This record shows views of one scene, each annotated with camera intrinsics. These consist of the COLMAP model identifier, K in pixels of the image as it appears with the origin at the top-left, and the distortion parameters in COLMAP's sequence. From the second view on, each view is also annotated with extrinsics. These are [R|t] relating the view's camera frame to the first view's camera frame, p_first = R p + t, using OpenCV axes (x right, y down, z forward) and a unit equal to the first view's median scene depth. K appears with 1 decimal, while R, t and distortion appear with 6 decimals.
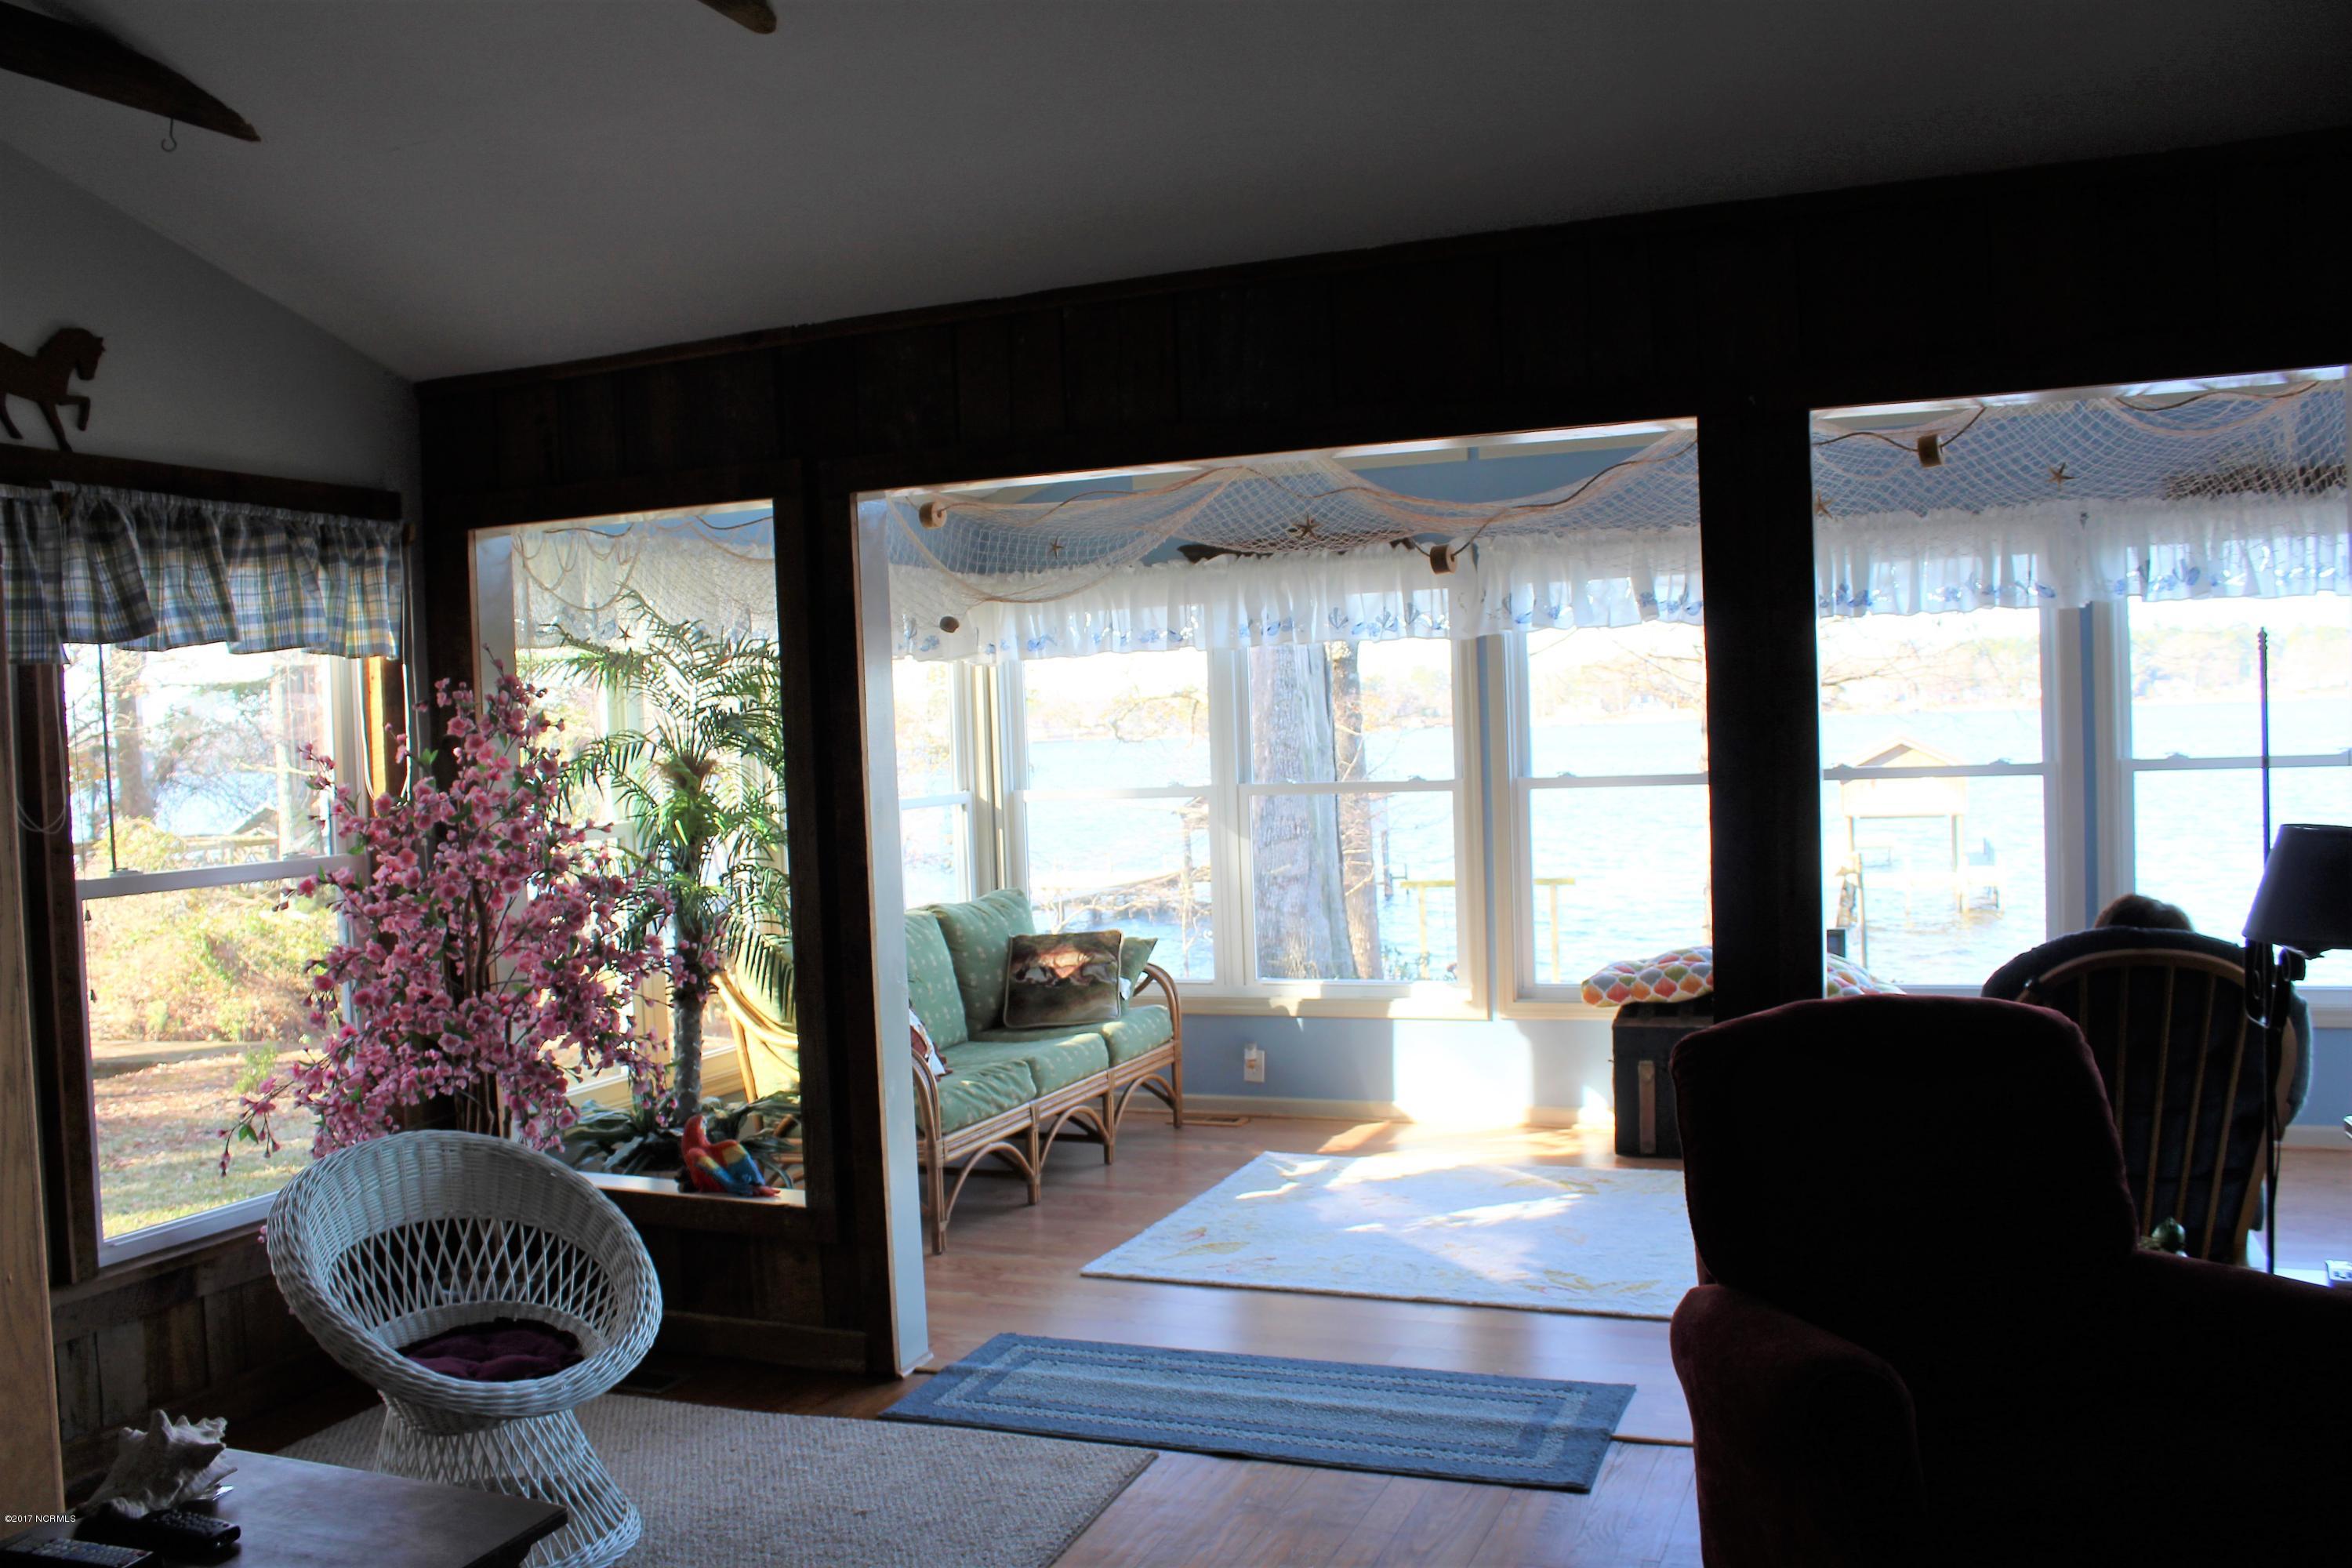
lens RADIAL K [[1938.0, 0, 1140.3], [0, 1938.0, 811.7], [0, 0, 1]] dist [-0.171814, 0.167695]
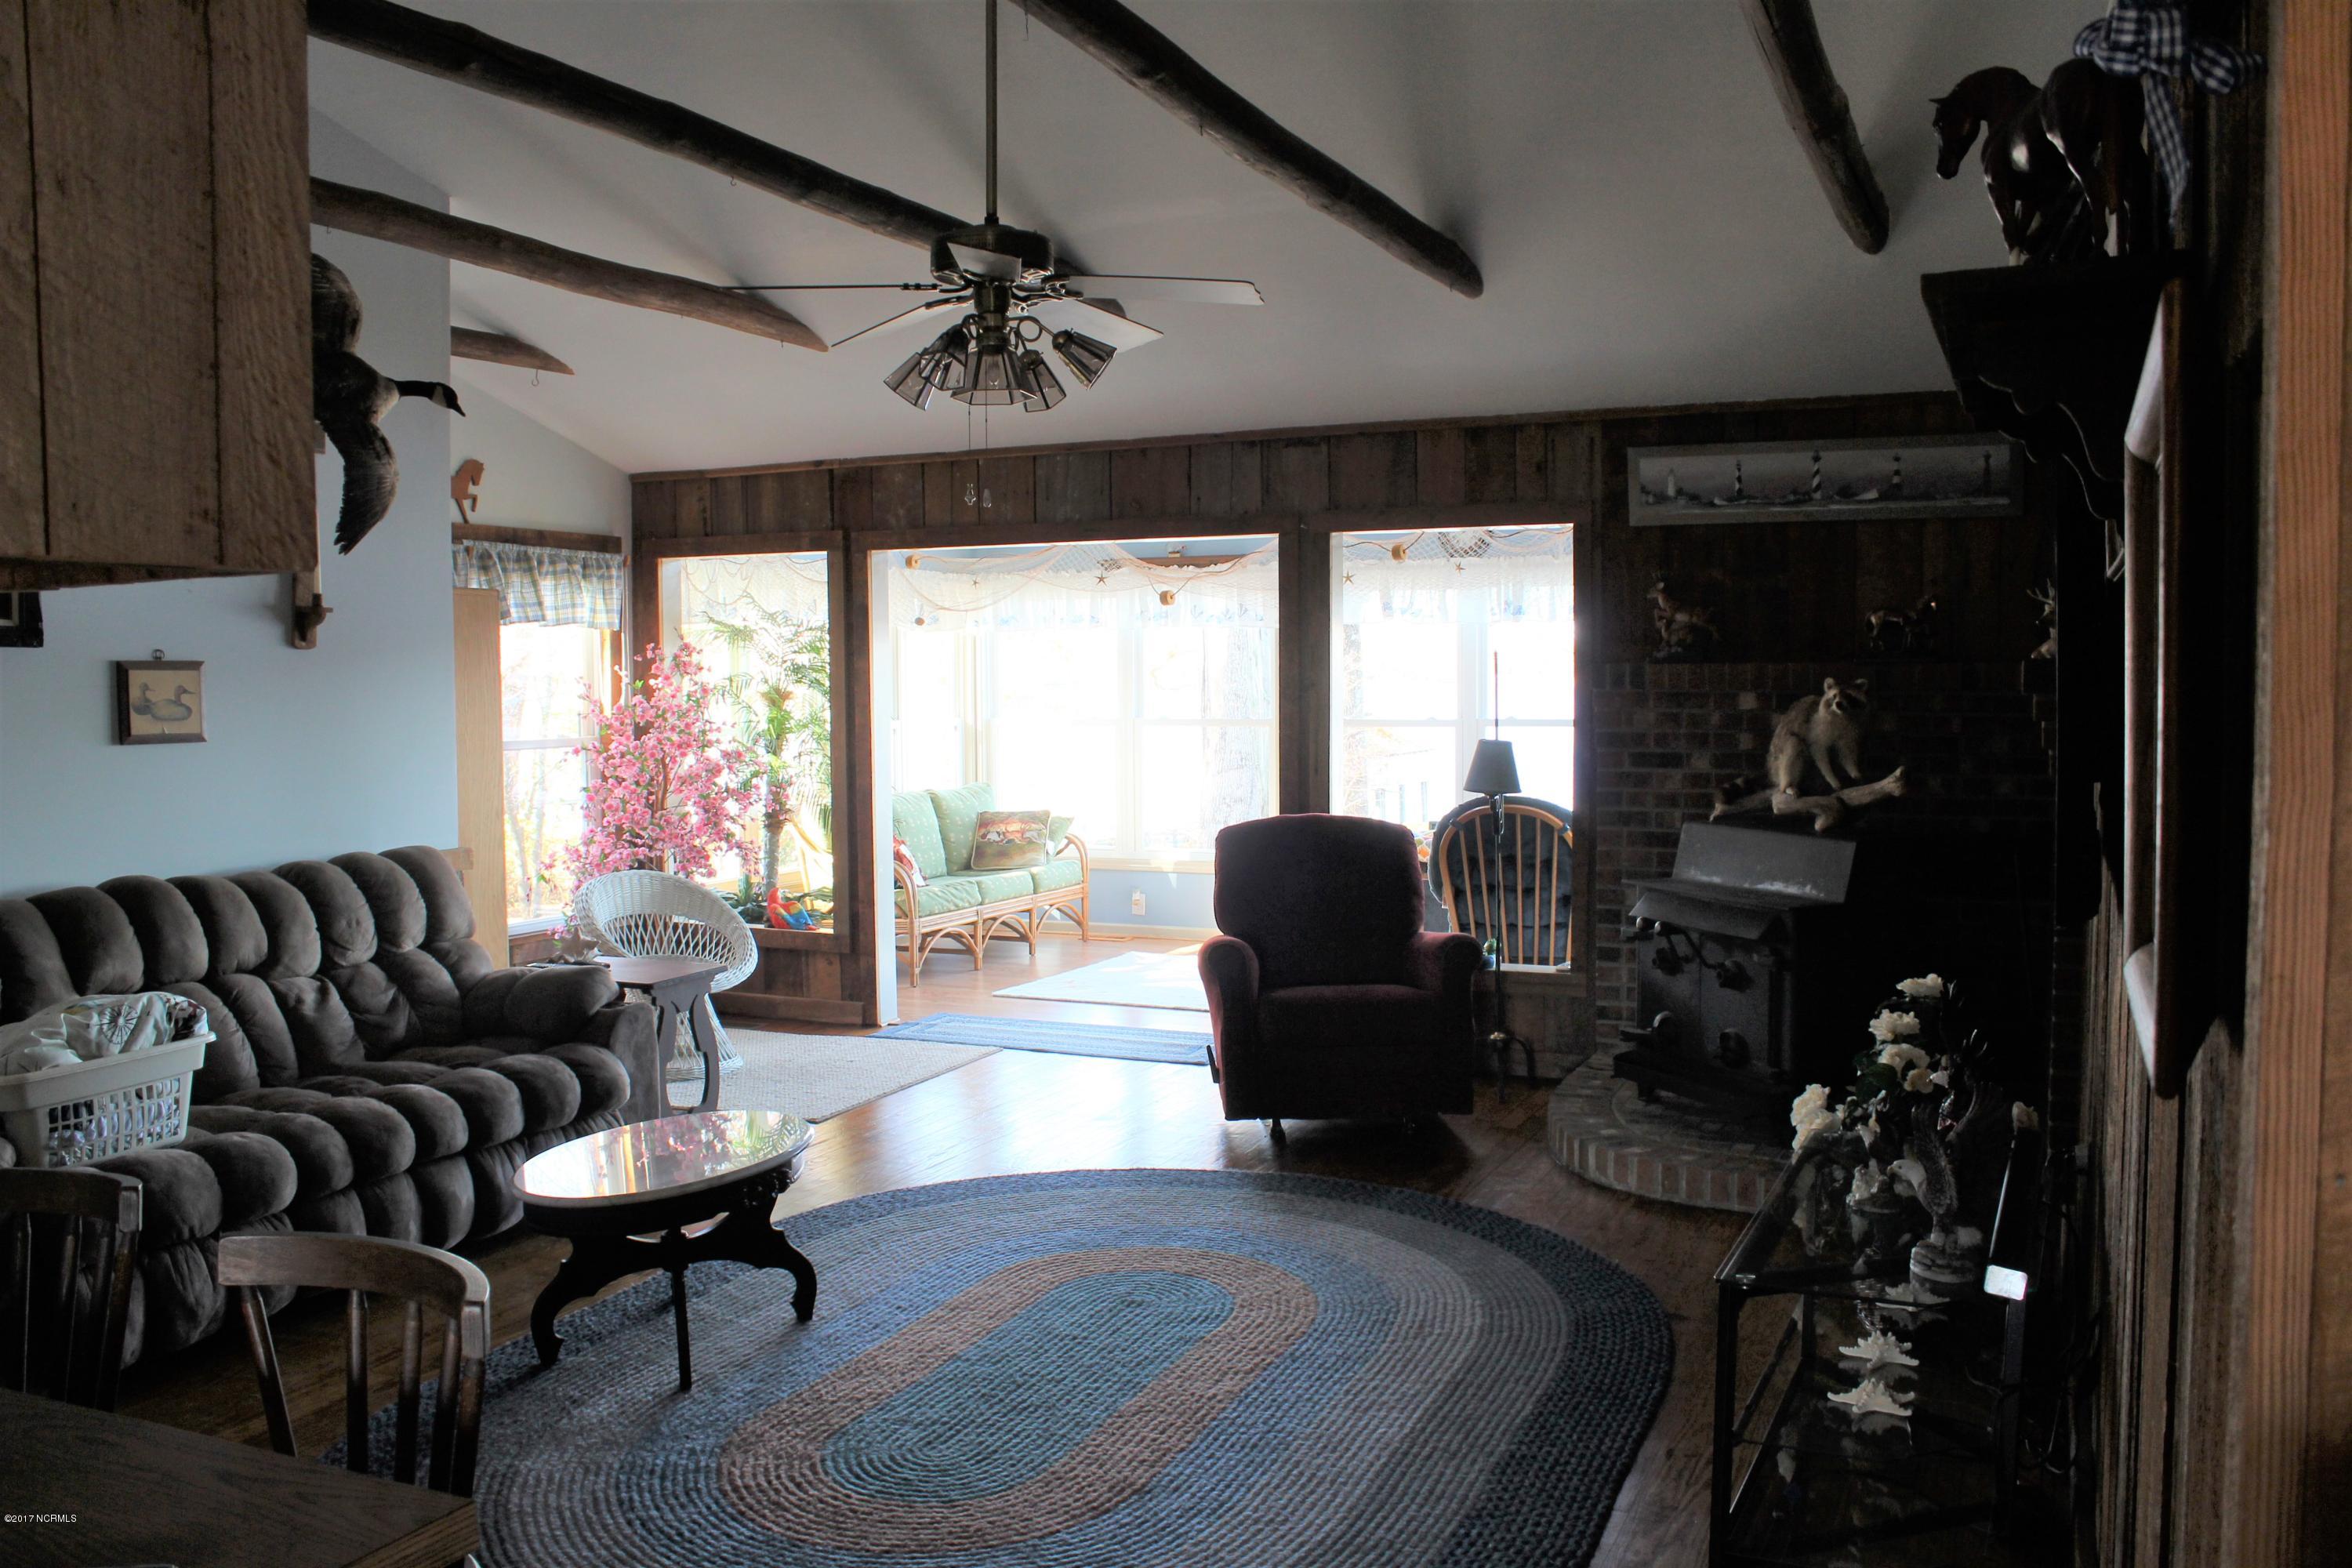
lens RADIAL K [[1938.0, 0, 1140.3], [0, 1938.0, 811.7], [0, 0, 1]] dist [-0.171814, 0.167695]
pose [[0.998754, 0.033648, -0.036854, 0.178630], [-0.032641, 0.999087, 0.027581, 0.026365], [0.037748, -0.026343, 0.998940, -0.811686]]
